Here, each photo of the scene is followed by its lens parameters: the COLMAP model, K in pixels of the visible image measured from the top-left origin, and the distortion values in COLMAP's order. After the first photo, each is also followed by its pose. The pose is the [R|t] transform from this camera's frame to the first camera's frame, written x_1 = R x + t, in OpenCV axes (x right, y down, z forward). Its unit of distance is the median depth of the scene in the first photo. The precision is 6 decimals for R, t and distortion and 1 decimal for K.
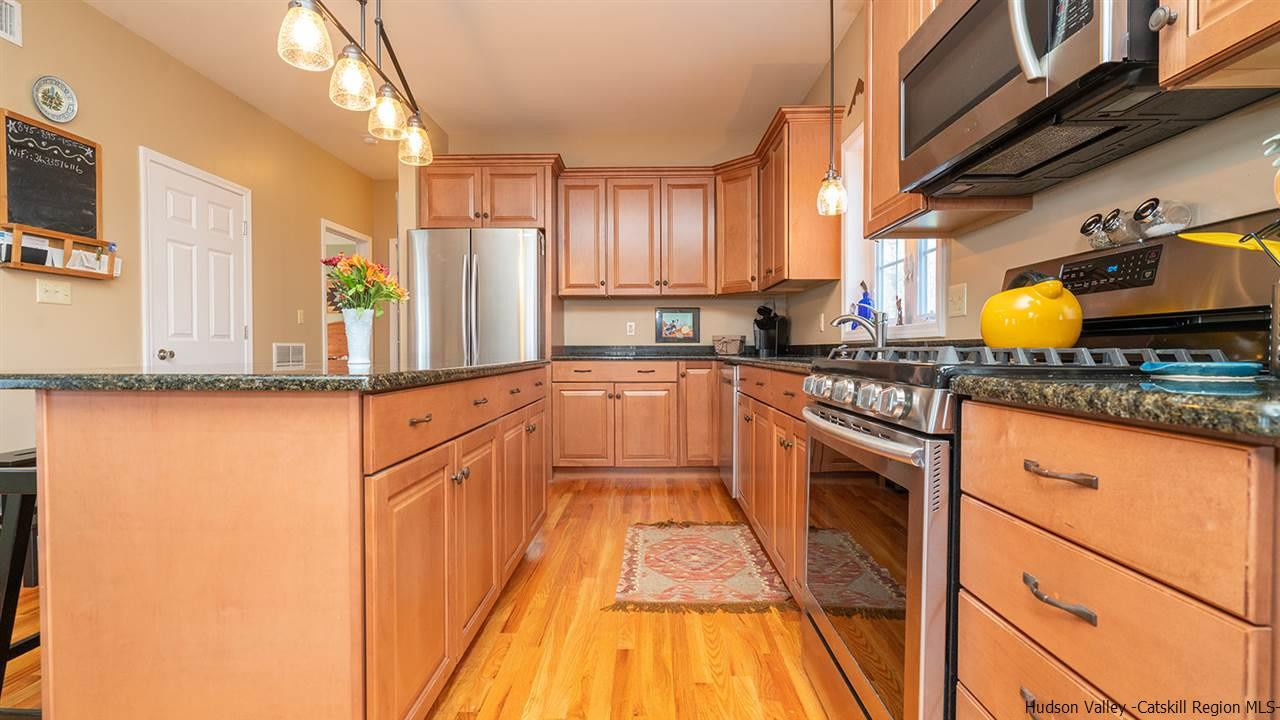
lens RADIAL K [[572.1, 0, 634.6], [0, 572.1, 360.5], [0, 0, 1]] dist [-0.002874, 0.001463]
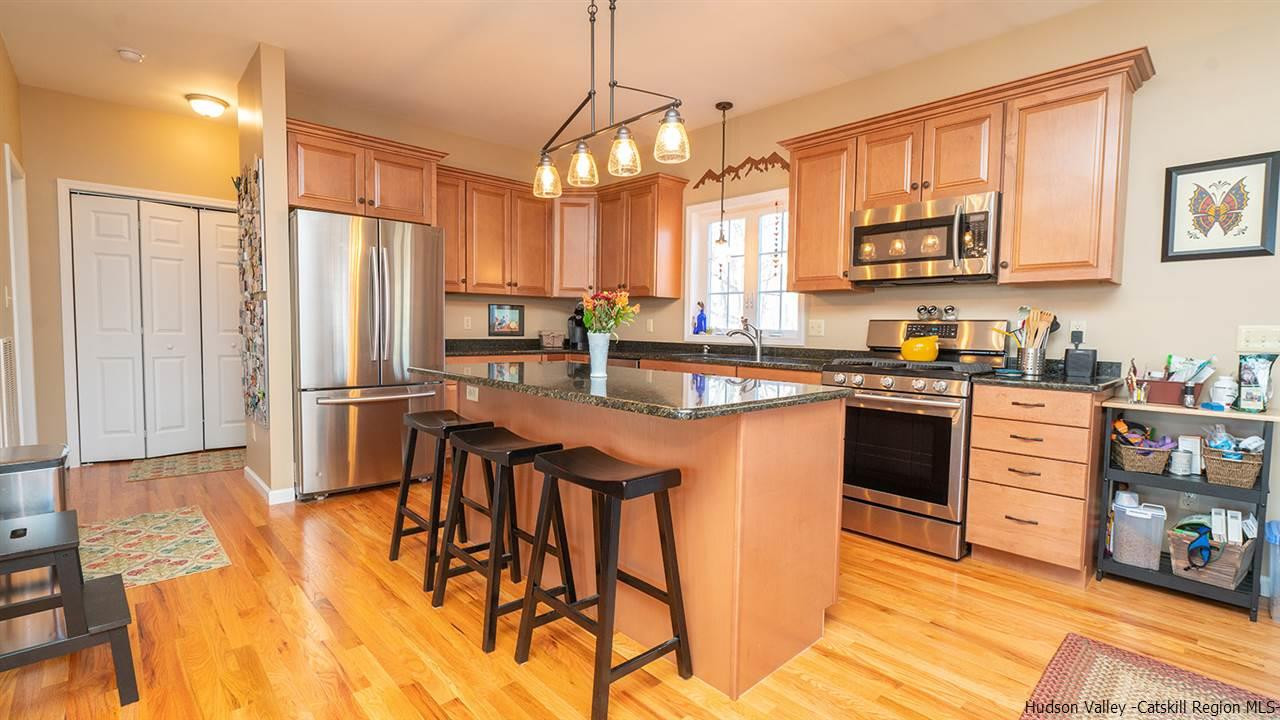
lens RADIAL K [[572.1, 0, 634.6], [0, 572.1, 360.5], [0, 0, 1]] dist [-0.002874, 0.001463]
pose [[0.712236, -0.030352, 0.701283, -0.852459], [-0.002936, 0.998927, 0.046217, -0.057997], [-0.701934, -0.034976, 0.711383, 0.041470]]
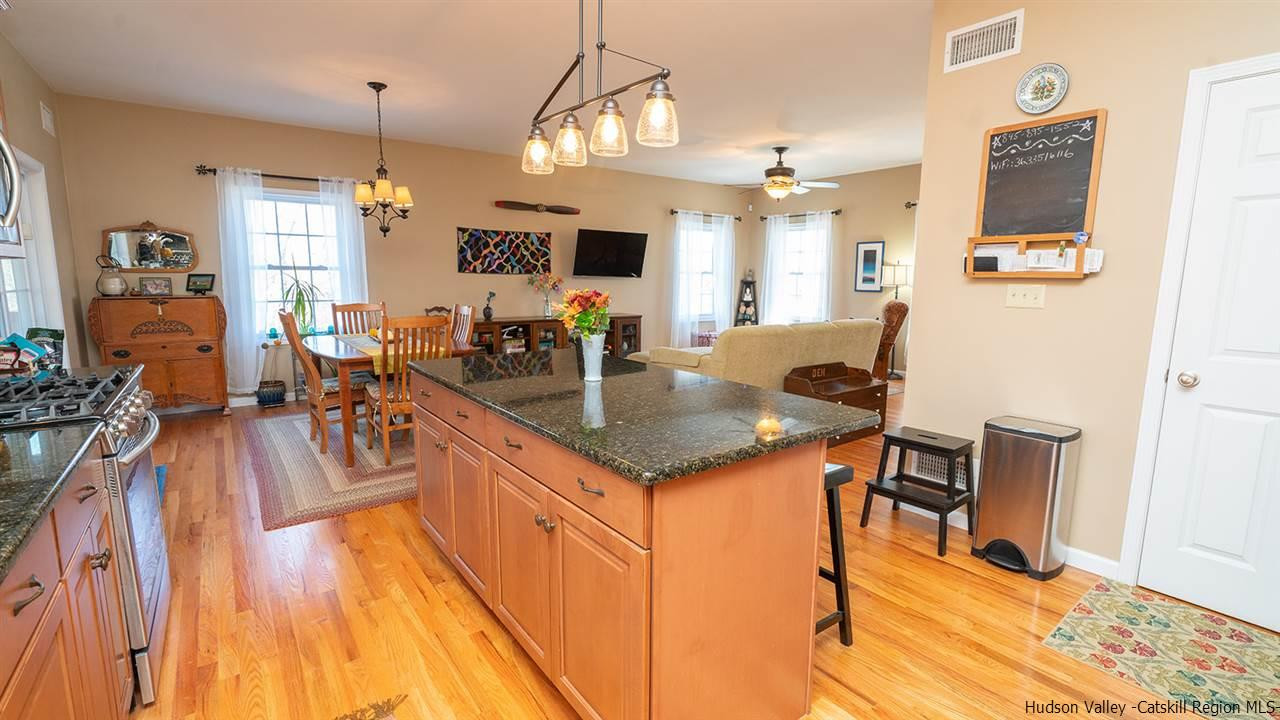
lens RADIAL K [[572.1, 0, 634.6], [0, 572.1, 360.5], [0, 0, 1]] dist [-0.002874, 0.001463]
pose [[-0.790064, 0.085352, -0.607054, 0.104848], [-0.018832, 0.986413, 0.163200, -0.148442], [0.612735, 0.140371, -0.777722, 1.283380]]
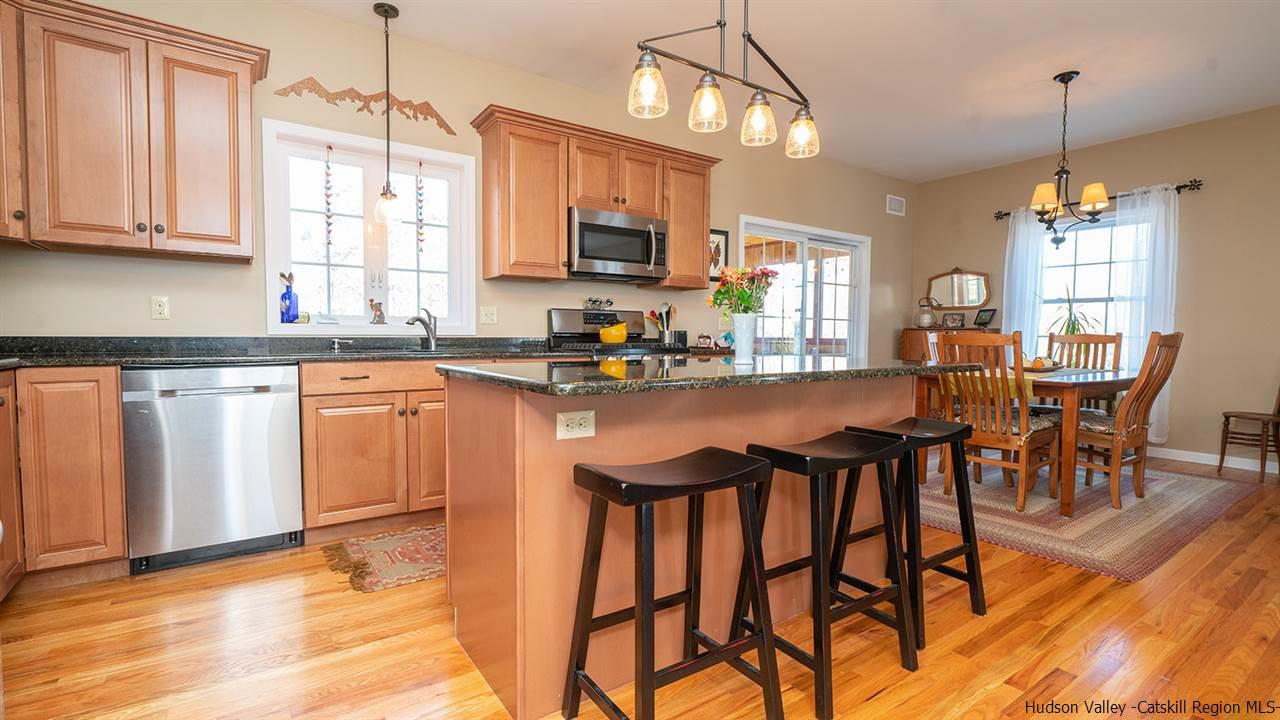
lens RADIAL K [[572.1, 0, 634.6], [0, 572.1, 360.5], [0, 0, 1]] dist [-0.002874, 0.001463]
pose [[-0.586810, -0.039926, 0.808740, -0.818405], [0.007652, 0.998466, 0.054845, -0.039997], [-0.809689, 0.038373, -0.585604, 1.179070]]
